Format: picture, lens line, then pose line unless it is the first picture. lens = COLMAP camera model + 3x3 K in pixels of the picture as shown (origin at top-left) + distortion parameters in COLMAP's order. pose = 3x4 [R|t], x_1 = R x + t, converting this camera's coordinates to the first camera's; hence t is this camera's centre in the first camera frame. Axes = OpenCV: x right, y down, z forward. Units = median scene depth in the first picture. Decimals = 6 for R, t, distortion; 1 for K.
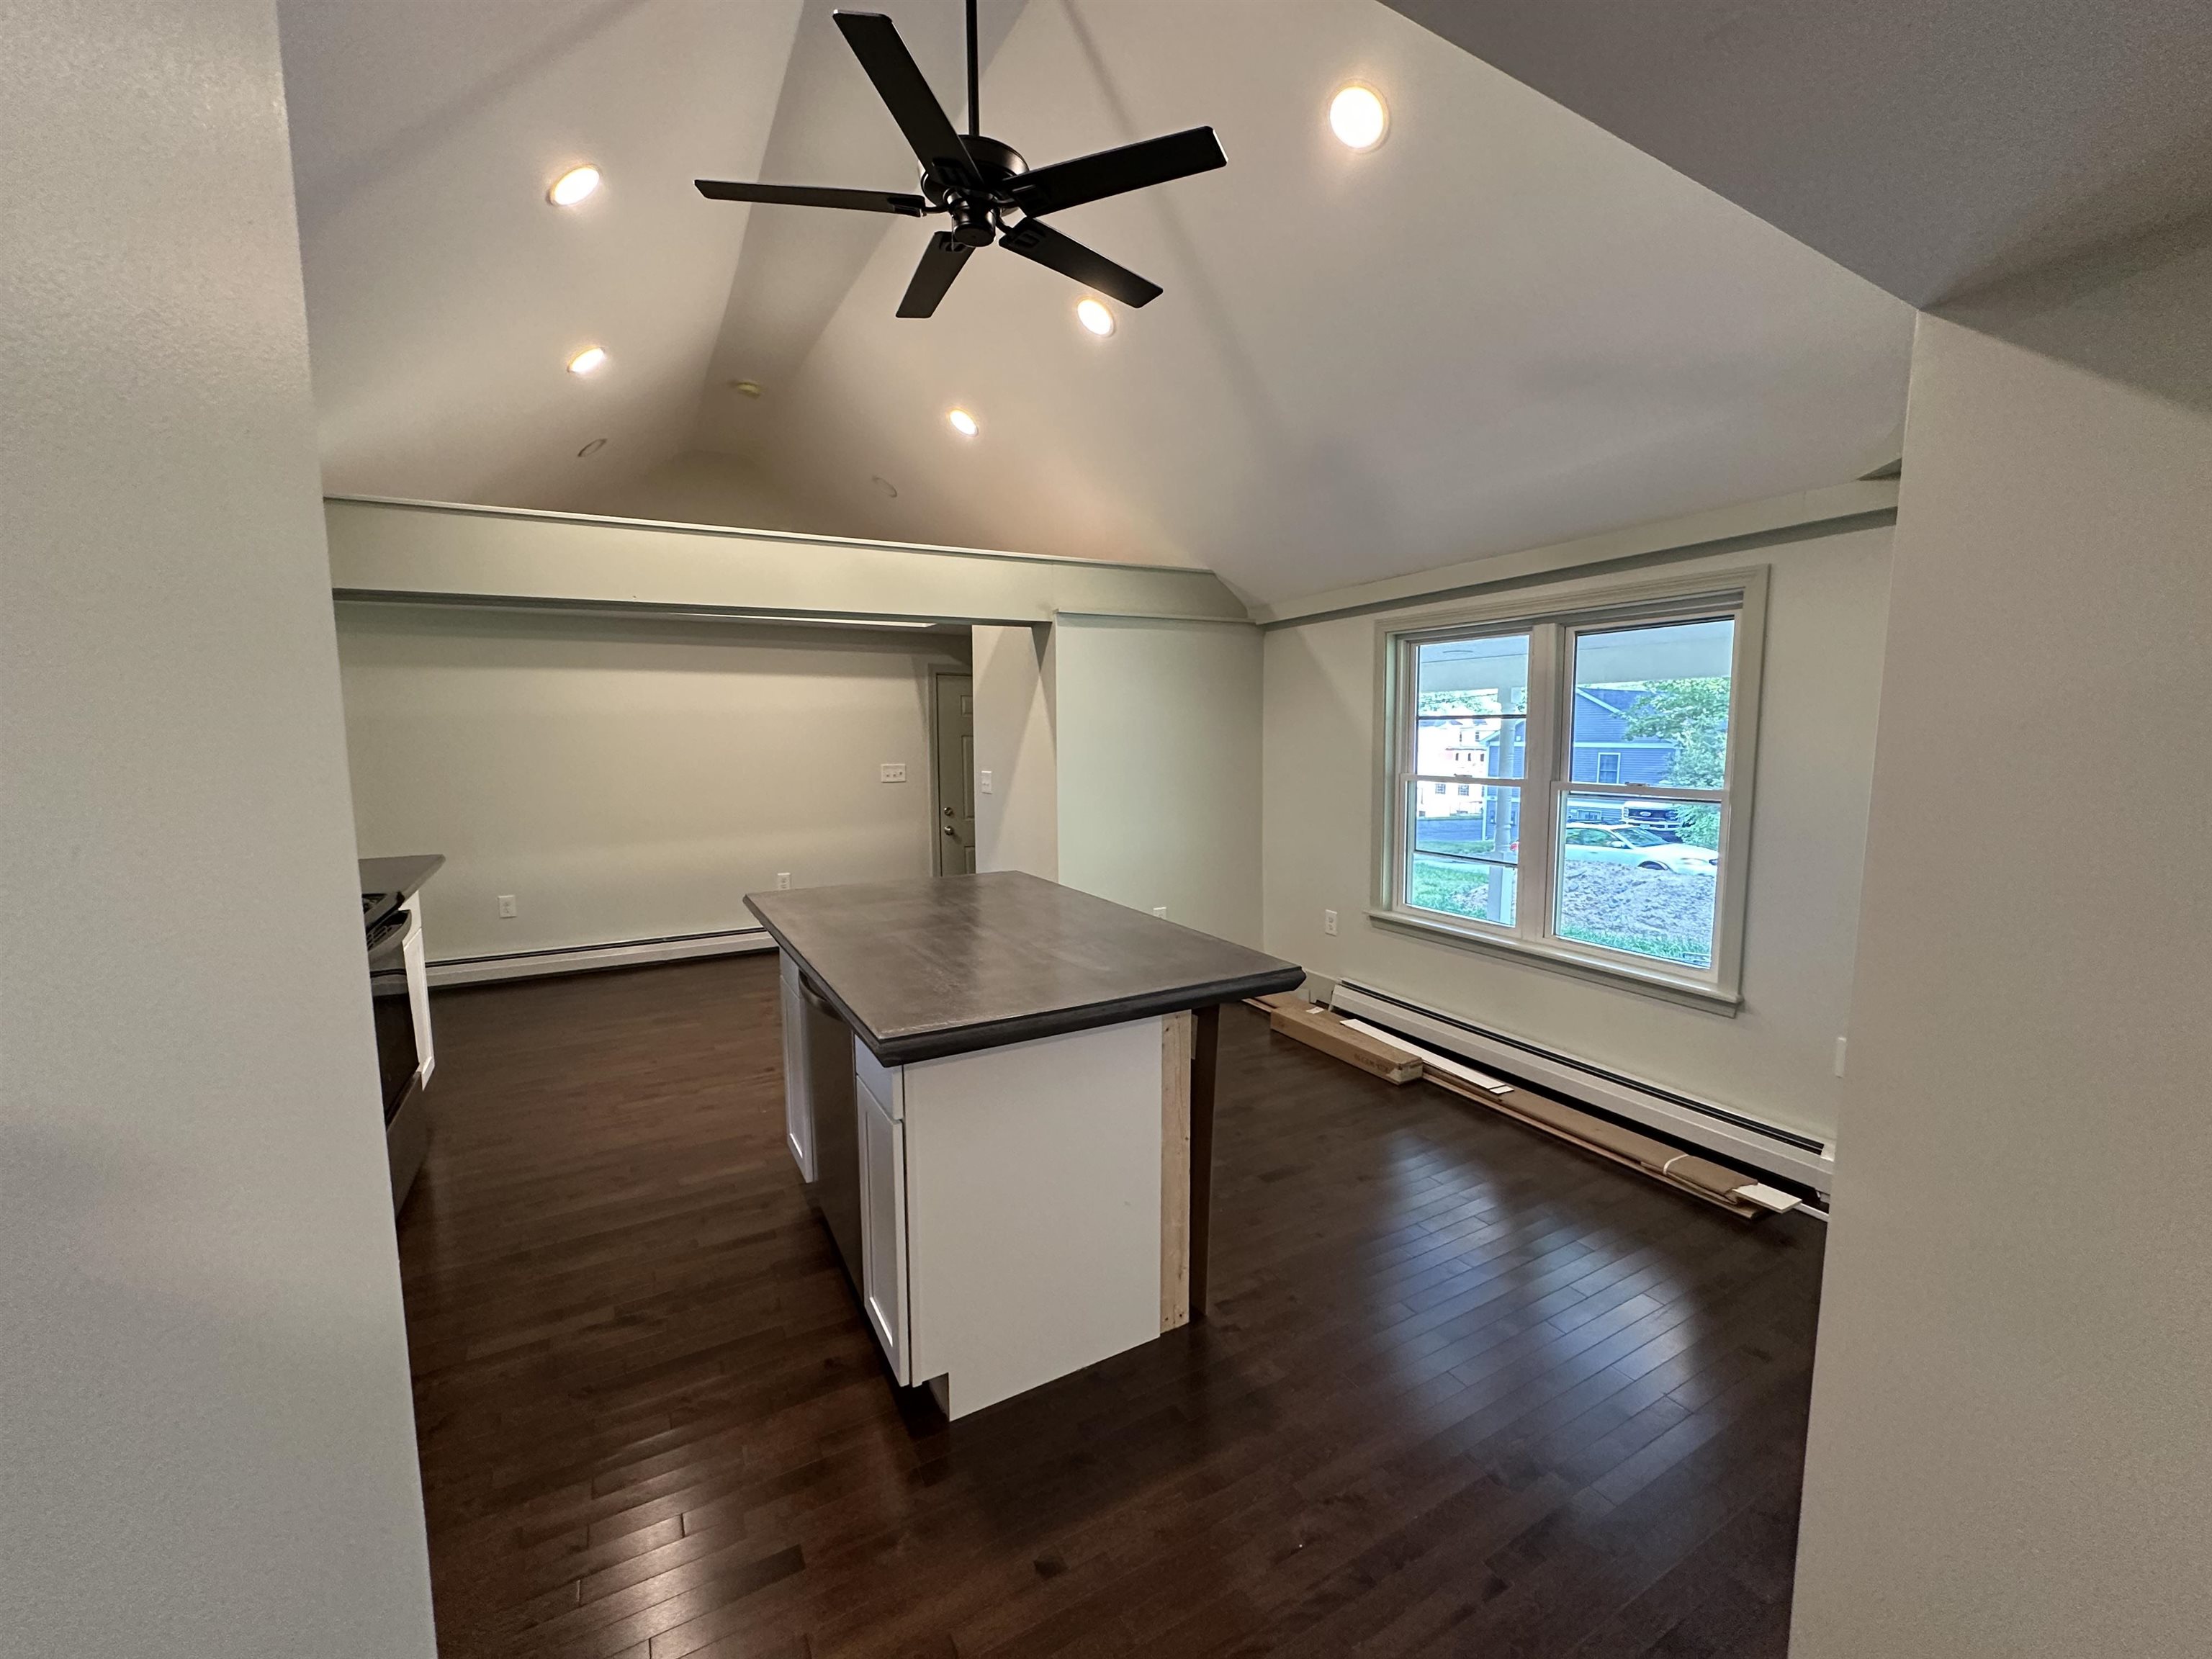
lens RADIAL K [[885.3, 0, 1104.8], [0, 885.3, 827.5], [0, 0, 1]] dist [-0.000866, 0.000787]
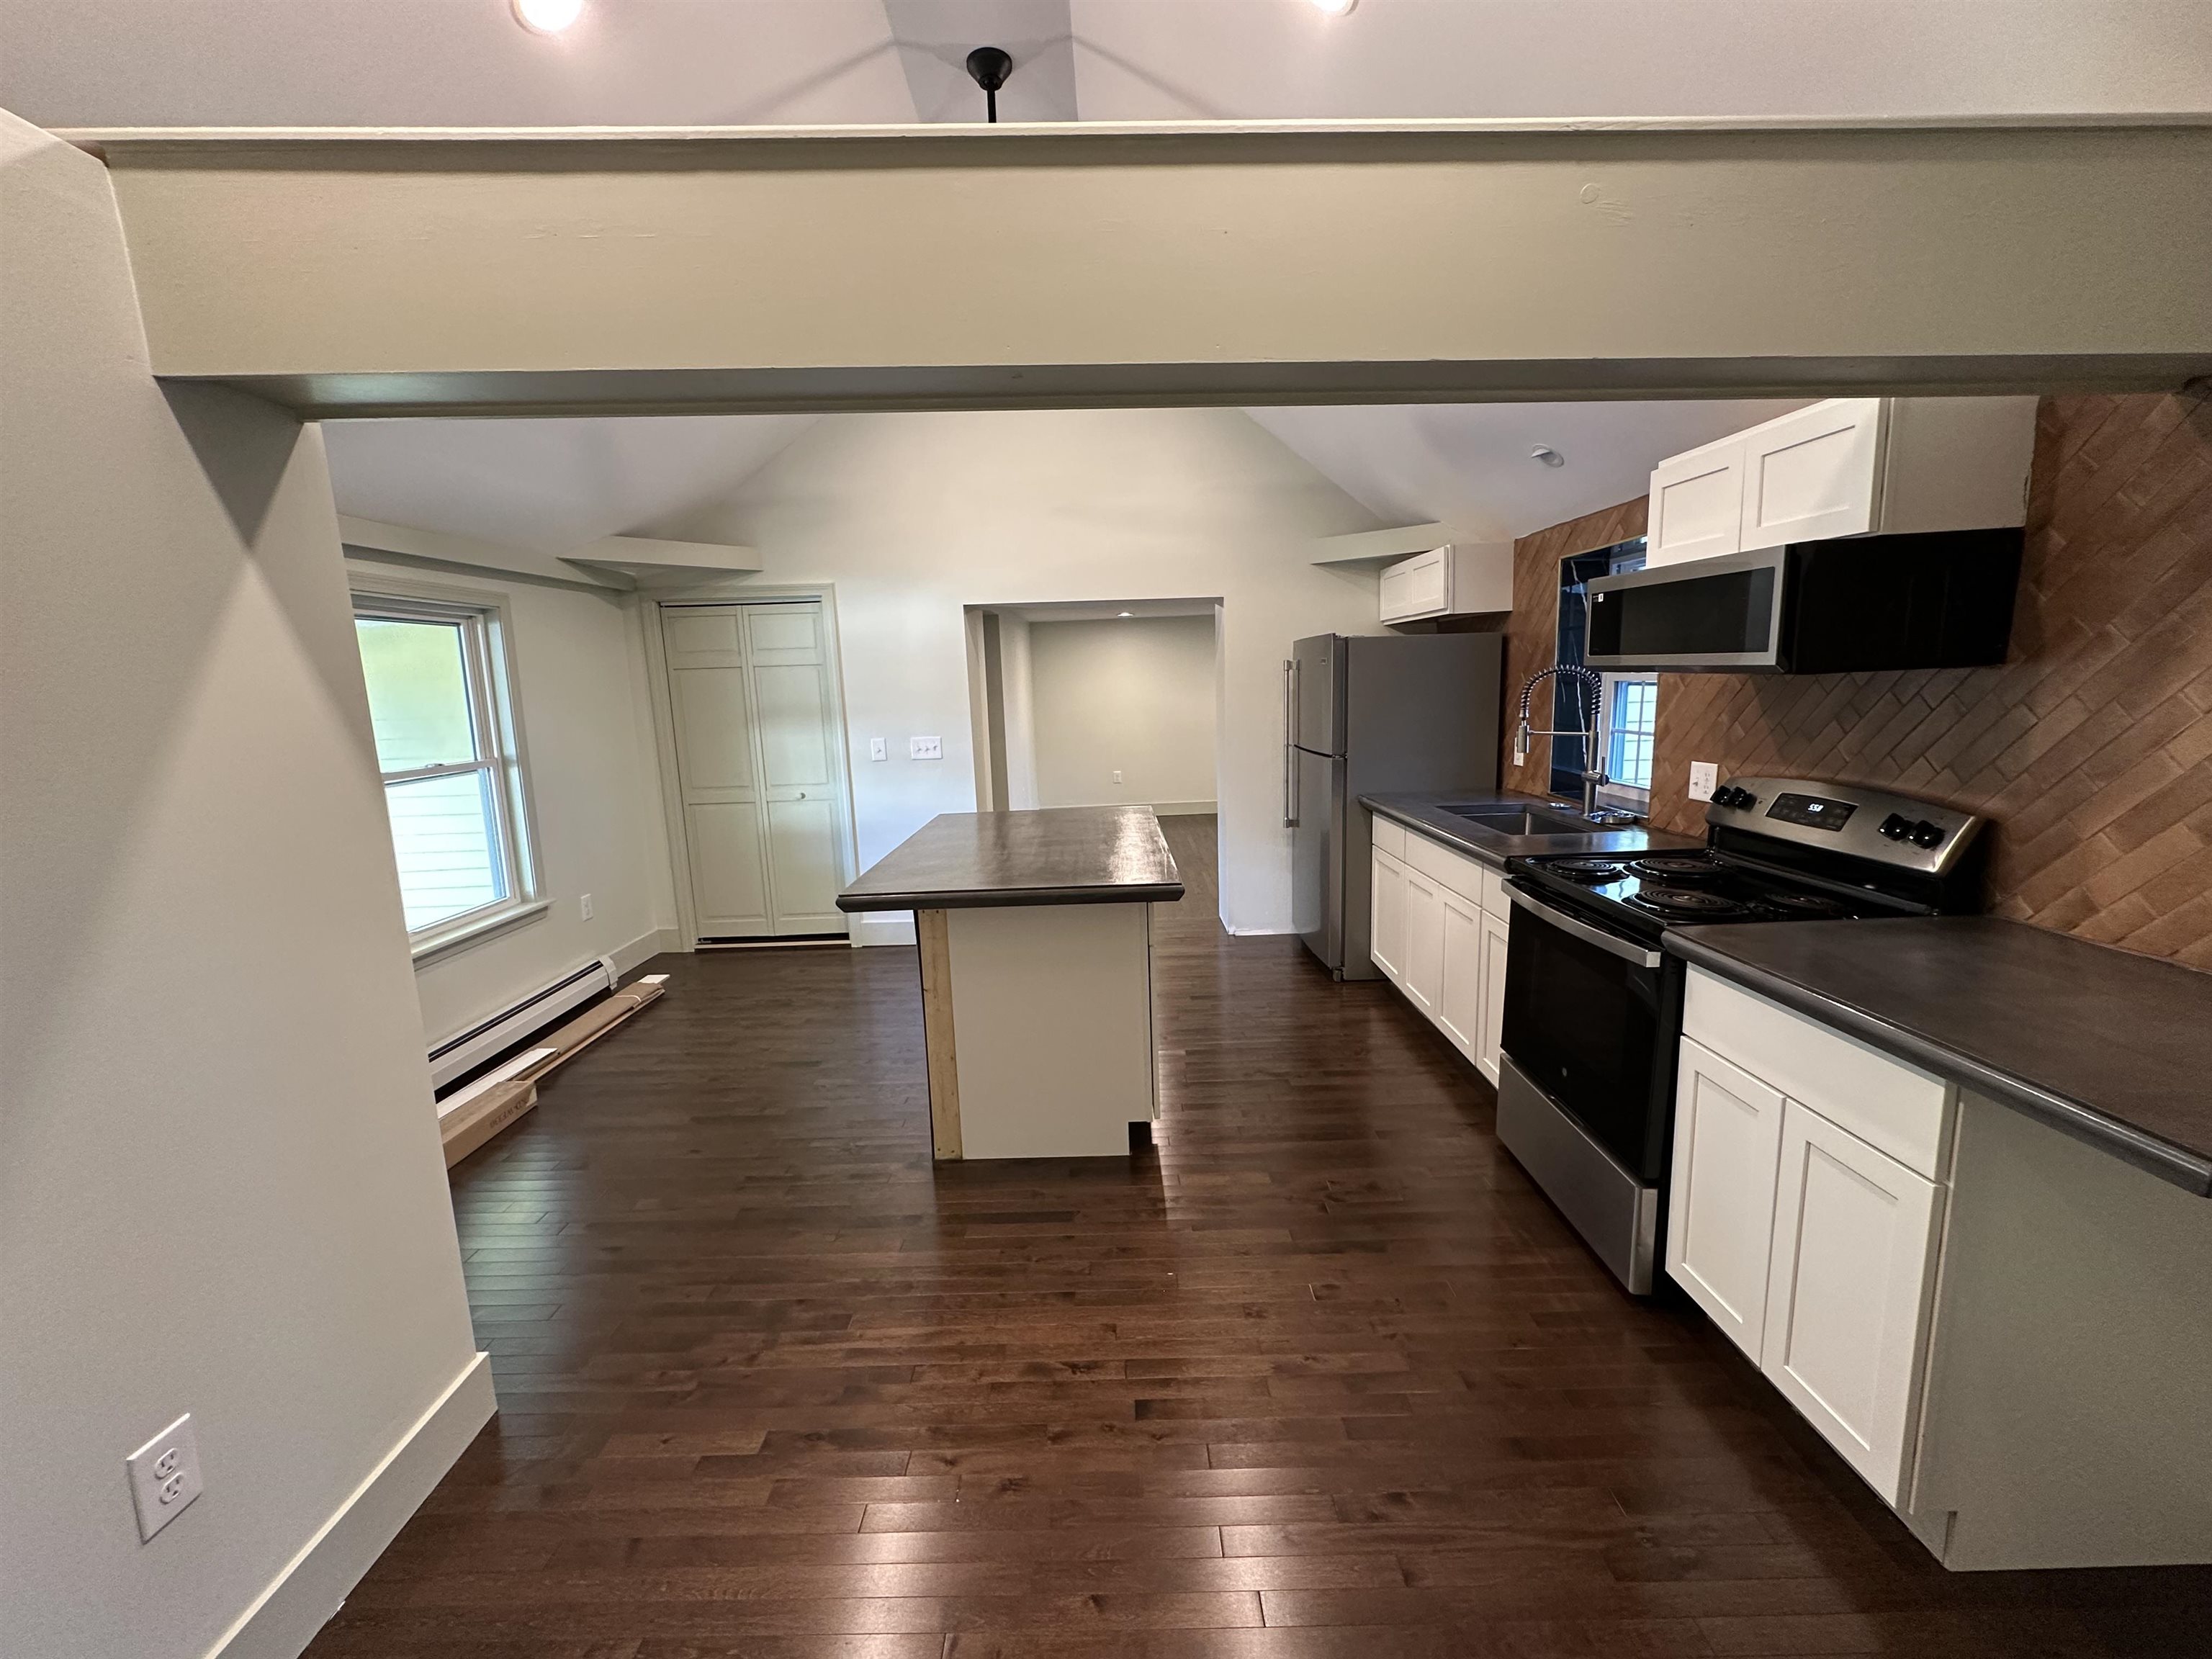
lens RADIAL K [[885.3, 0, 1099.6], [0, 885.3, 825.6], [0, 0, 1]] dist [-0.000866, 0.000787]
pose [[-0.866683, -0.046883, 0.496652, -0.936485], [0.092573, 0.963167, 0.252465, -0.249076], [-0.490195, 0.264784, -0.830420, 2.135838]]
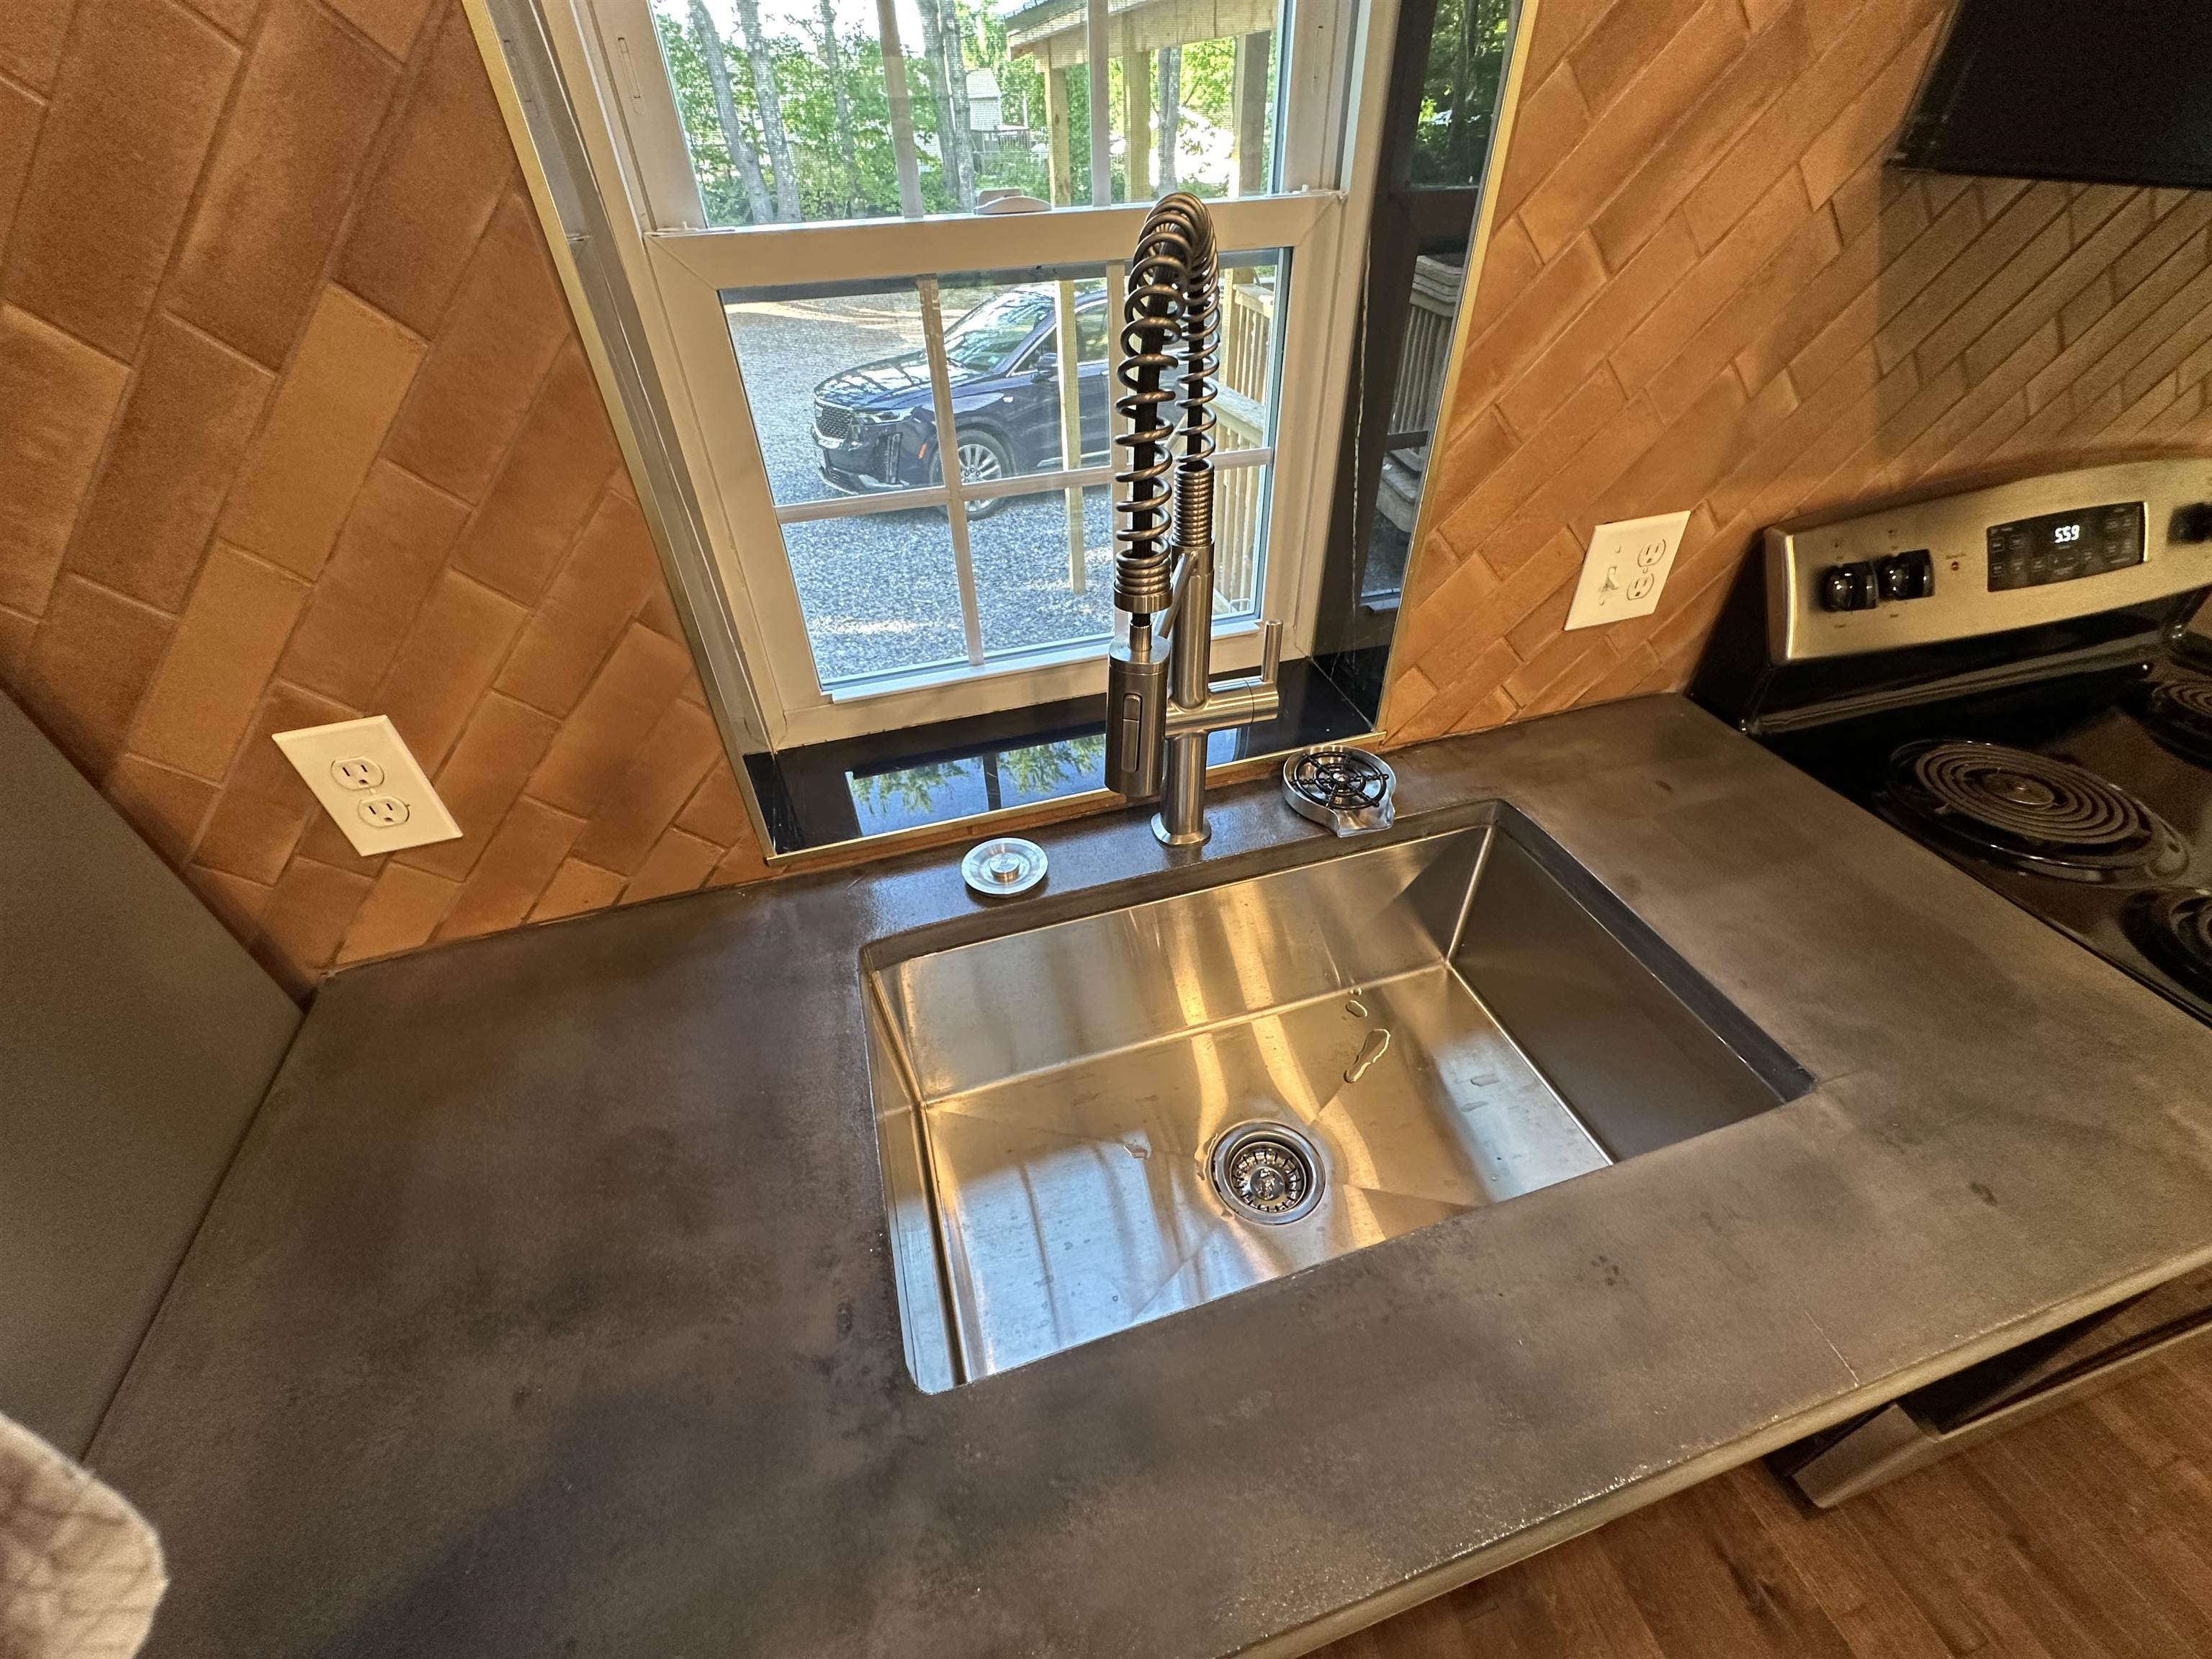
lens RADIAL K [[885.3, 0, 1100.6], [0, 885.3, 827.7], [0, 0, 1]] dist [-0.000866, 0.000787]
pose [[-0.226087, 0.624129, -0.747895, -0.600374], [-0.078124, 0.753684, 0.652577, -0.096384], [0.970969, 0.205967, -0.121639, 0.587082]]
